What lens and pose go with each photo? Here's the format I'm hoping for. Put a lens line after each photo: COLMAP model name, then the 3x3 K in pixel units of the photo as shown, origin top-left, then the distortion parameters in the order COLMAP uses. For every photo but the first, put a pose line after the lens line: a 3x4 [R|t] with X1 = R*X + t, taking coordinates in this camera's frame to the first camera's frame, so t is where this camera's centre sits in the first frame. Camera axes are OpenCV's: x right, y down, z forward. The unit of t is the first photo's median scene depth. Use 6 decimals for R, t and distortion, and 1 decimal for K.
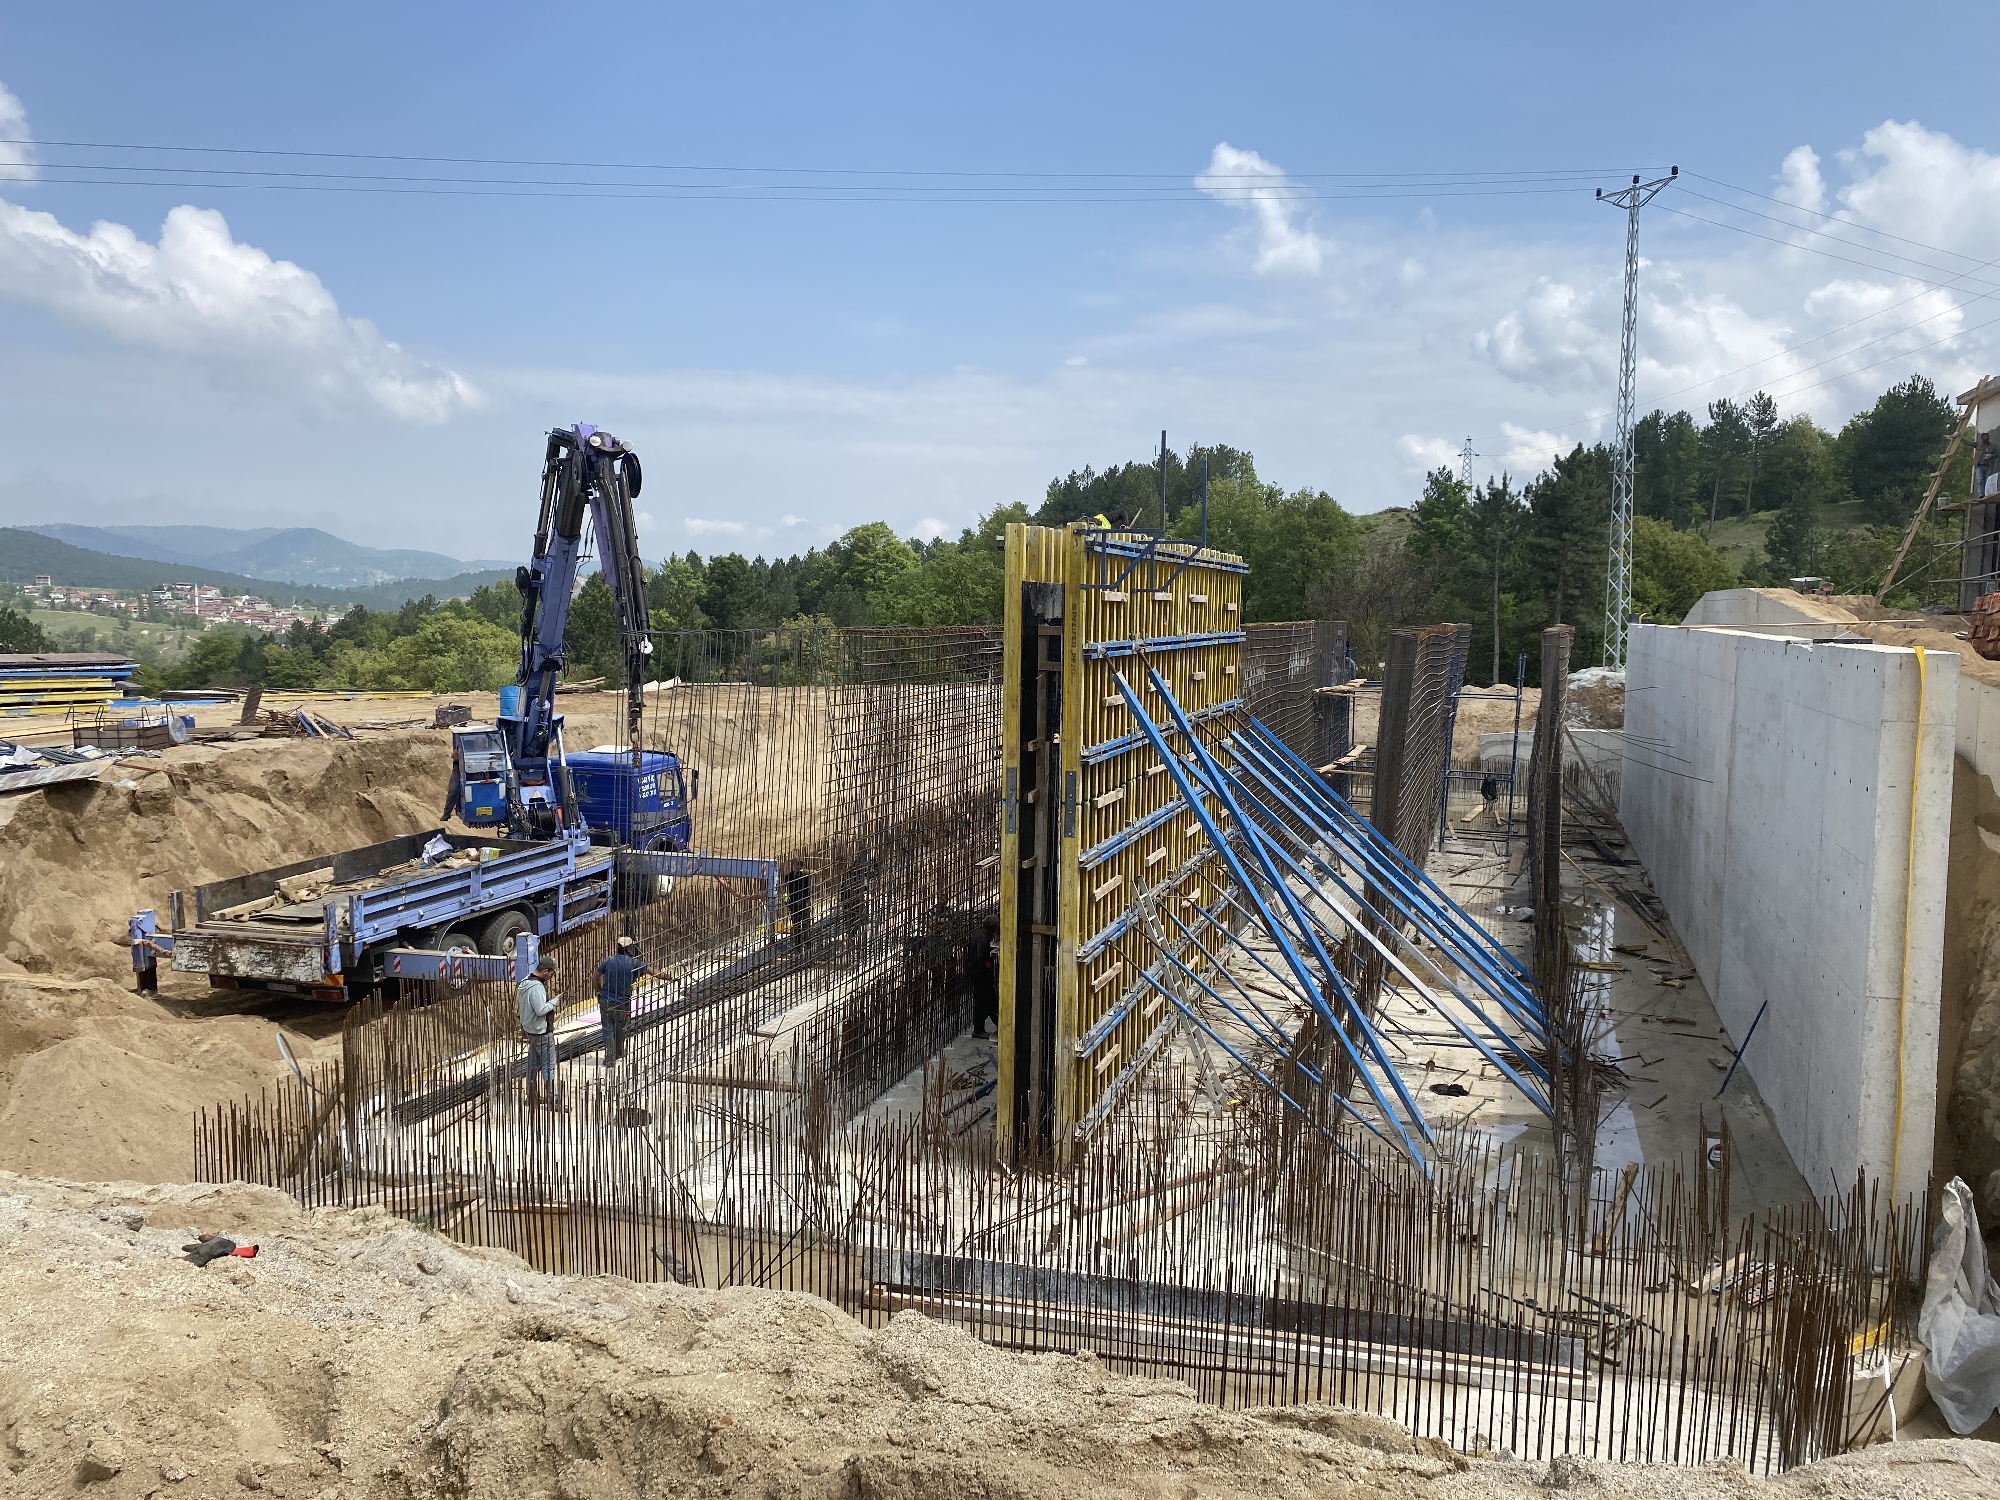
lens RADIAL K [[1619.6, 0, 1000.0], [0, 1619.6, 750.0], [0, 0, 1]] dist [0.108840, -0.002353]
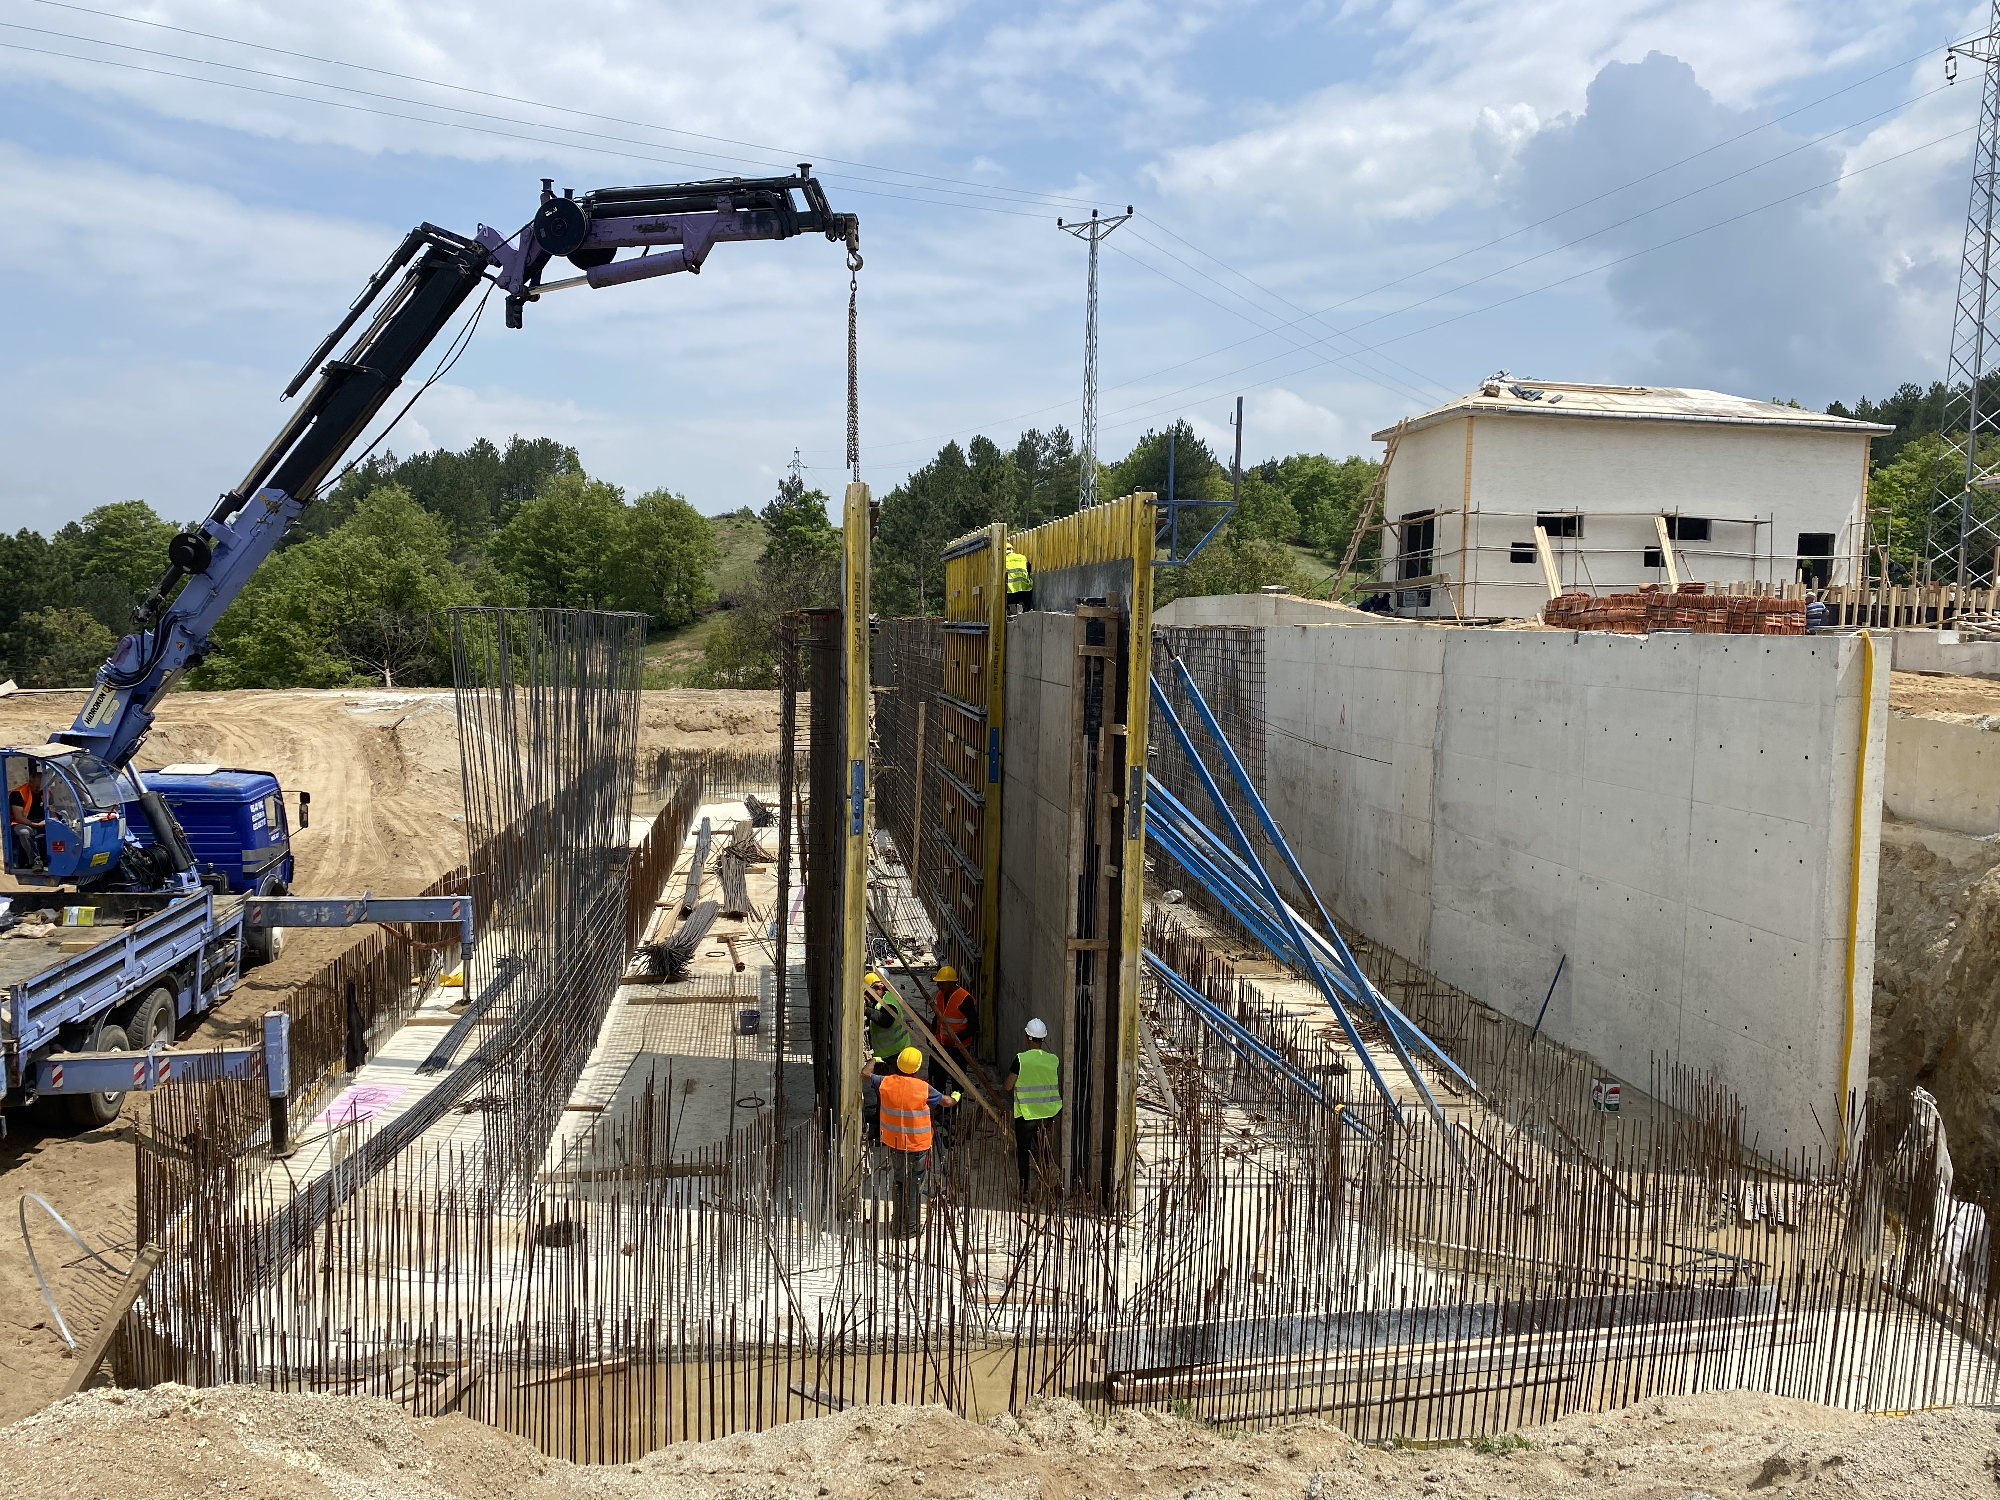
lens RADIAL K [[1619.6, 0, 1000.0], [0, 1619.6, 750.0], [0, 0, 1]] dist [0.108840, -0.002353]
pose [[0.894164, -0.028956, 0.446802, -0.250384], [0.031248, 0.999509, 0.002240, 0.000415], [-0.446648, 0.011959, 0.894630, 0.129756]]
